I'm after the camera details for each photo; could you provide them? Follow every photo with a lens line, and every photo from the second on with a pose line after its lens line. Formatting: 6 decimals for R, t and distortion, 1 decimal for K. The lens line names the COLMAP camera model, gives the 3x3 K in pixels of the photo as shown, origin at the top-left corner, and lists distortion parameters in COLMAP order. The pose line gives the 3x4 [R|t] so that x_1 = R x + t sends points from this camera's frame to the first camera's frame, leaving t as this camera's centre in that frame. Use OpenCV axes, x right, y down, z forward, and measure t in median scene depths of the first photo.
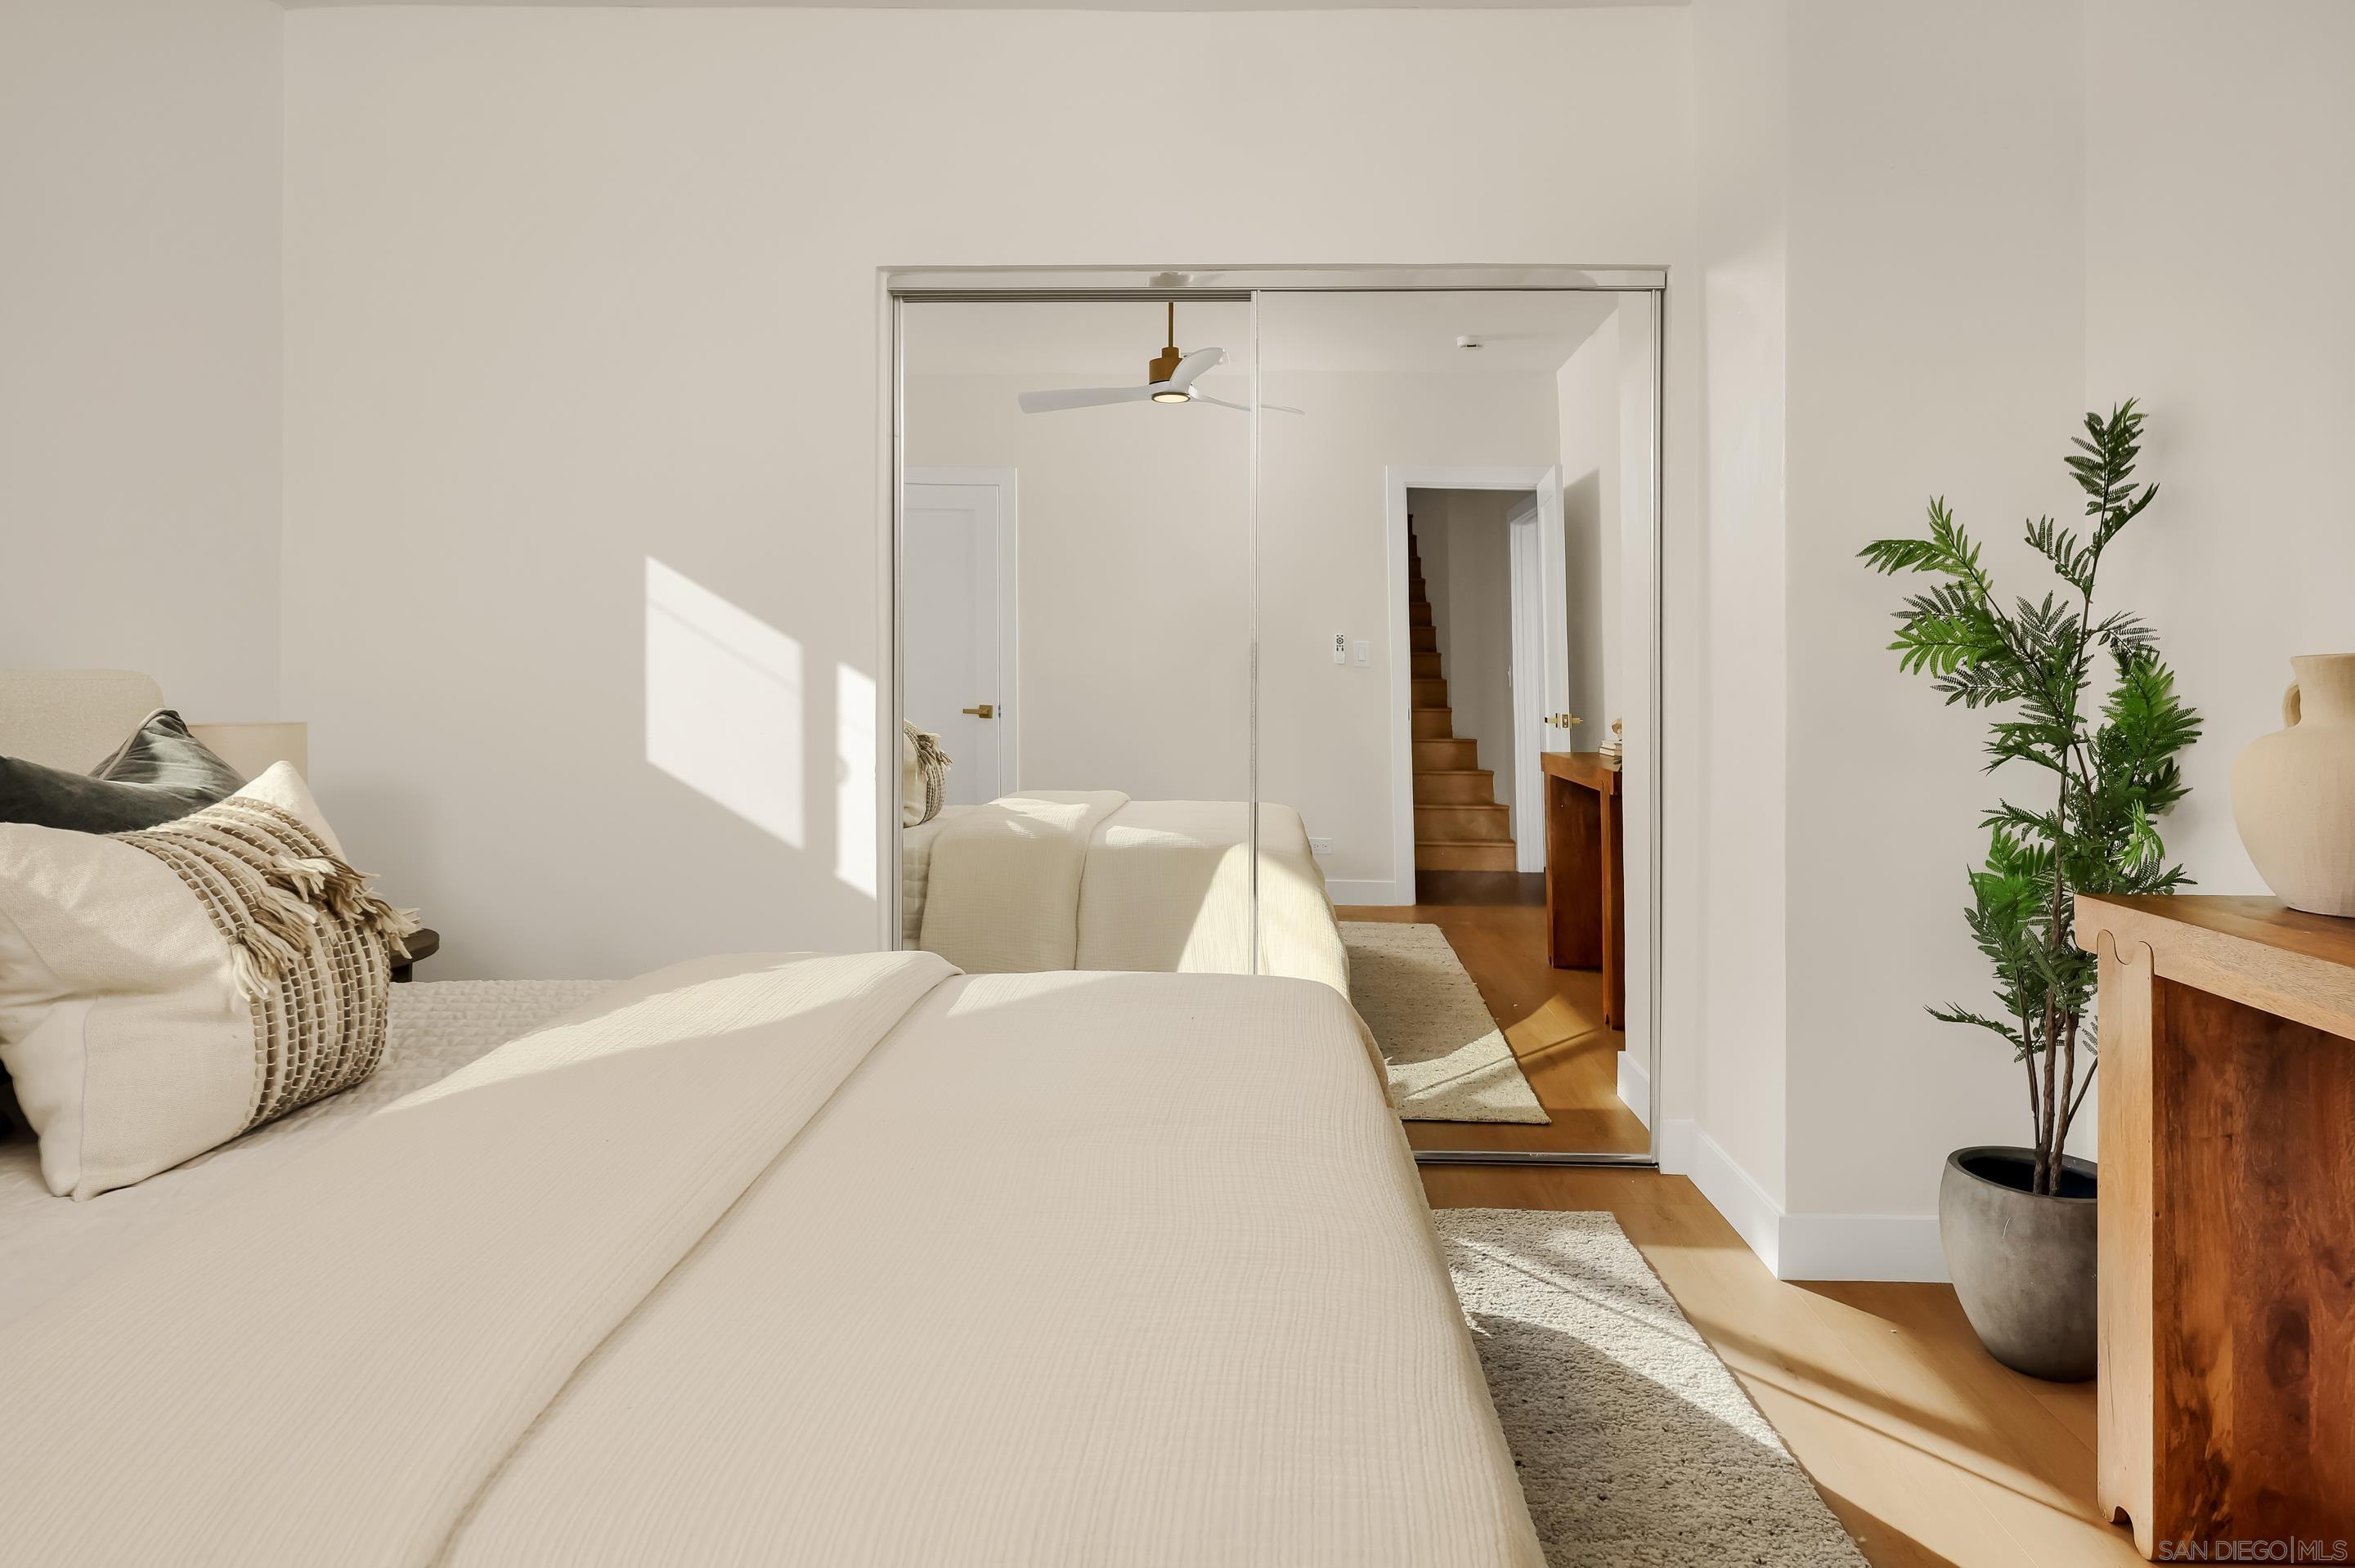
lens RADIAL K [[1437.7, 0, 1180.8], [0, 1437.7, 640.3], [0, 0, 1]] dist [-0.000679, -0.002419]
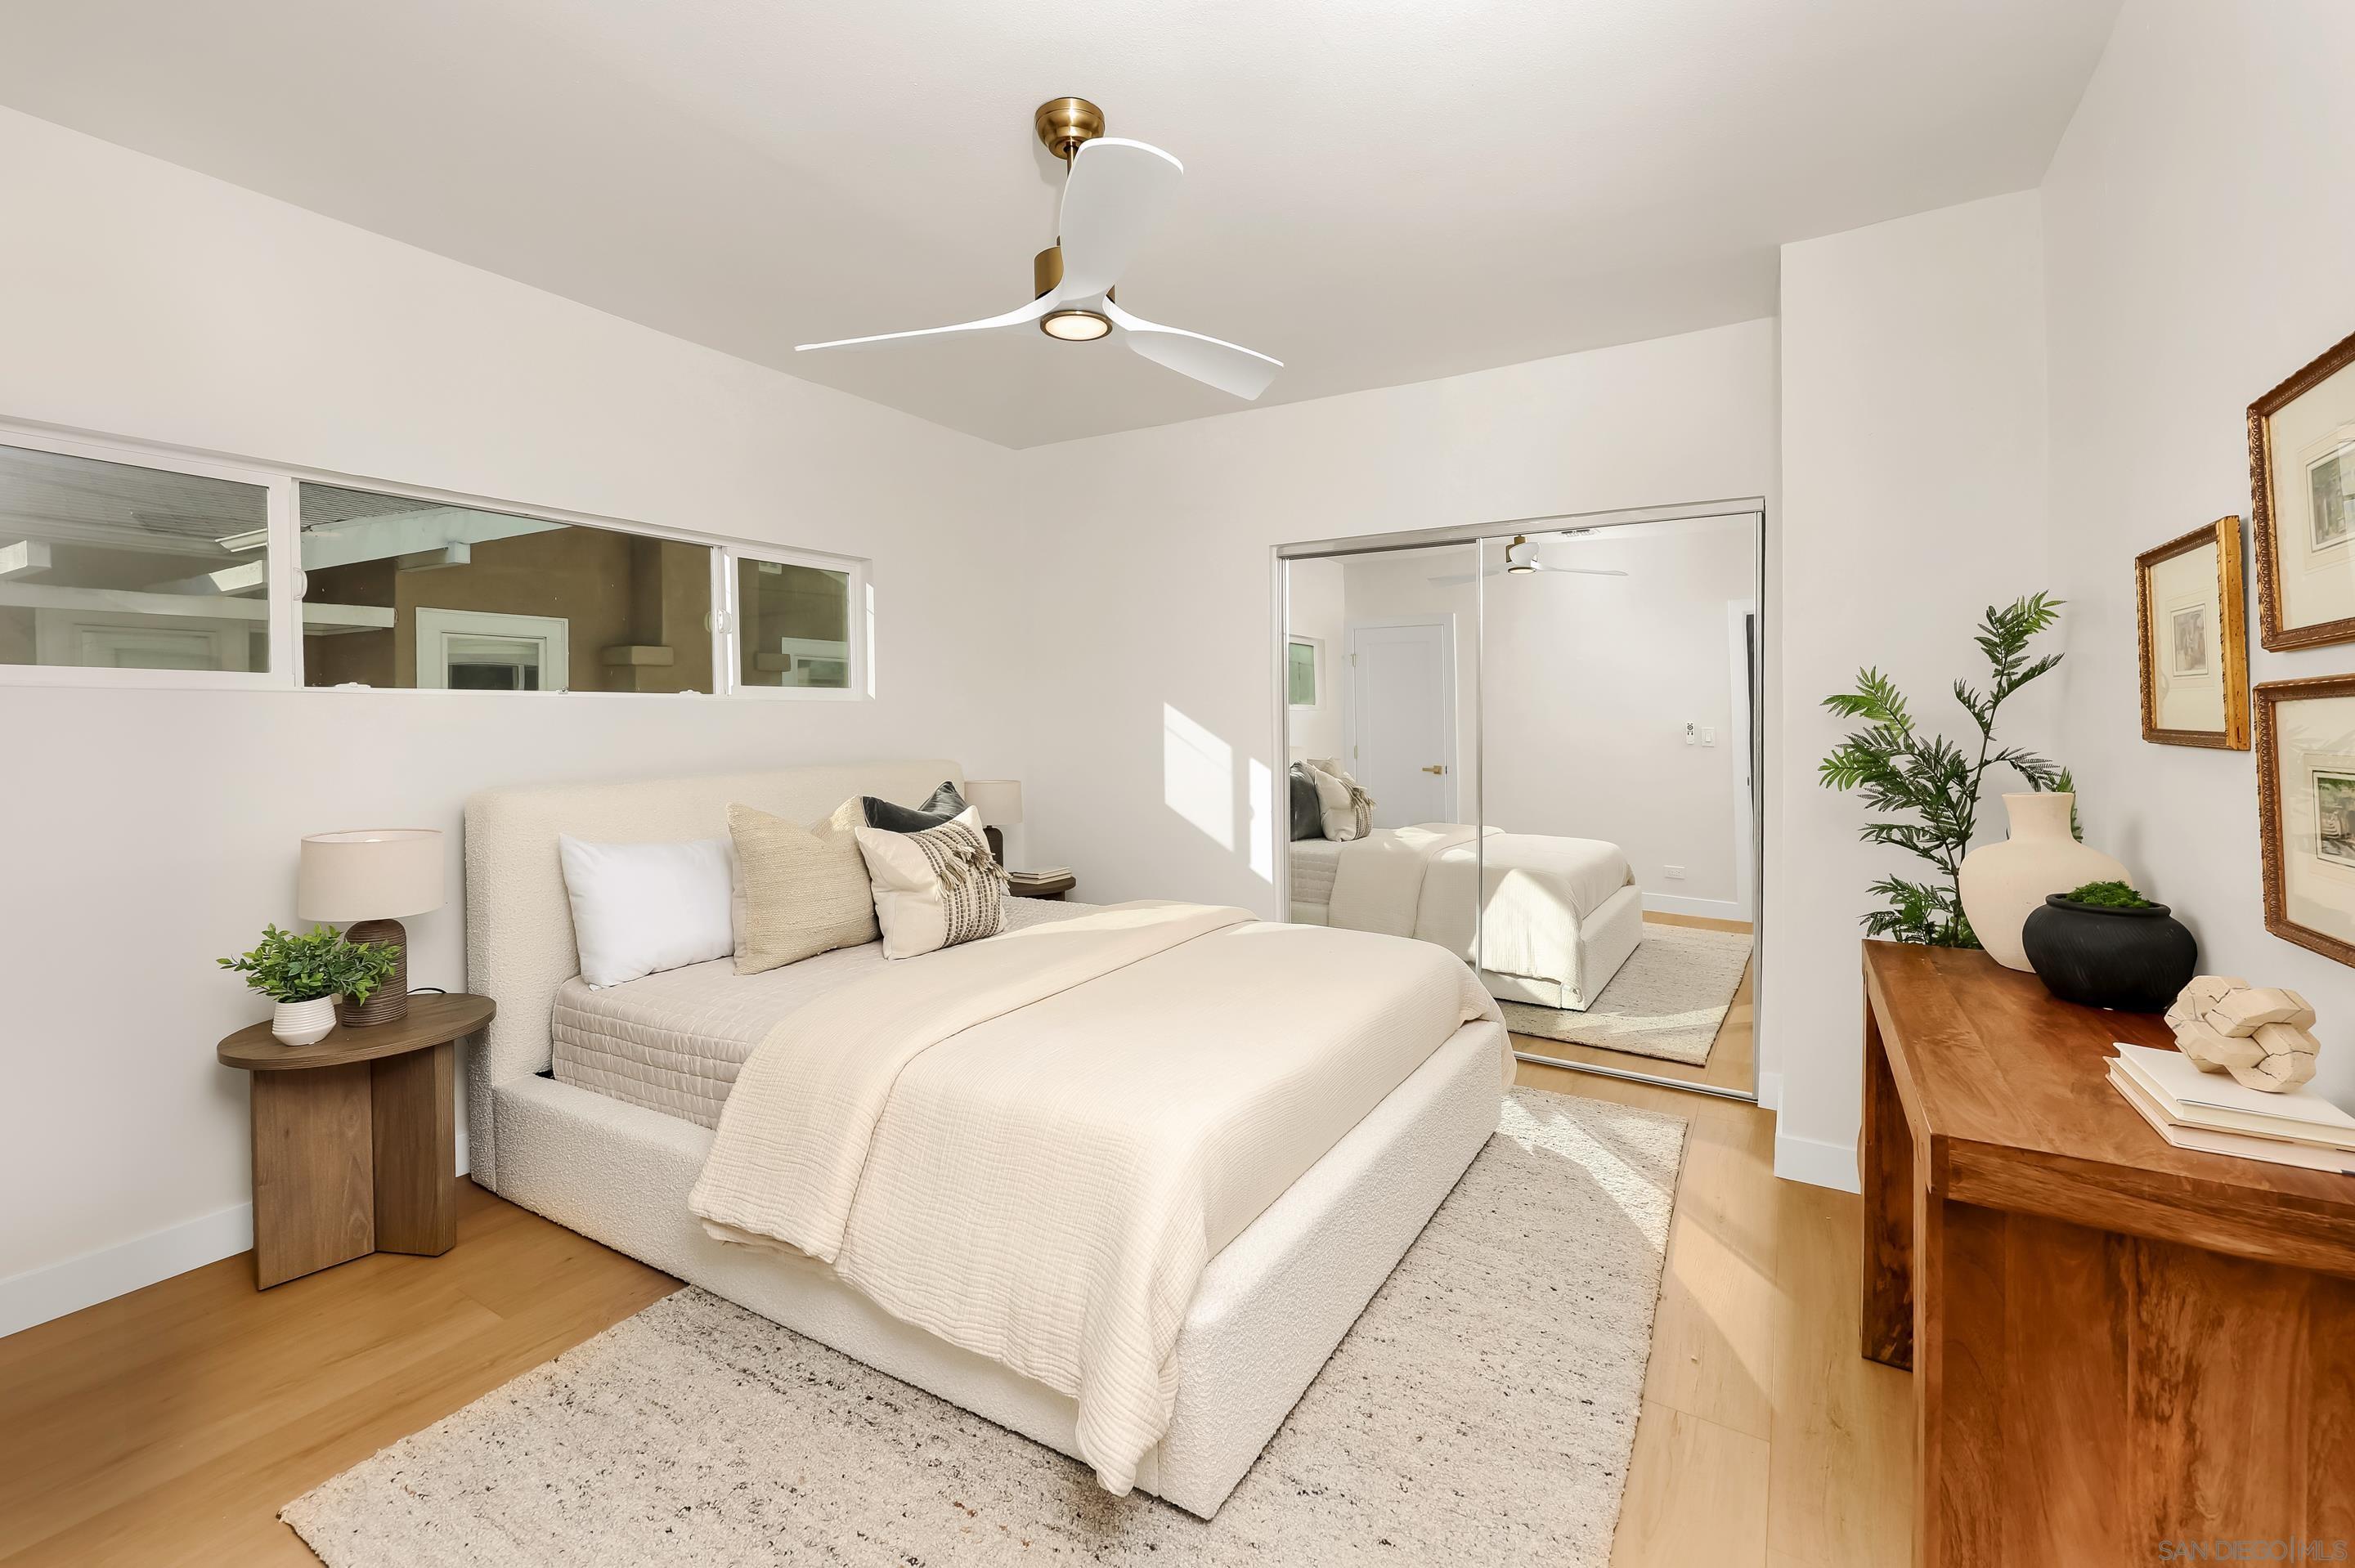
lens RADIAL K [[1032.3, 0, 1175.4], [0, 1032.3, 714.0], [0, 0, 1]] dist [0.000129, -0.000026]
pose [[0.857997, -0.002316, -0.513649, 0.466190], [0.012350, 0.999794, 0.016121, -0.078530], [0.513505, -0.020175, 0.857849, -0.280317]]
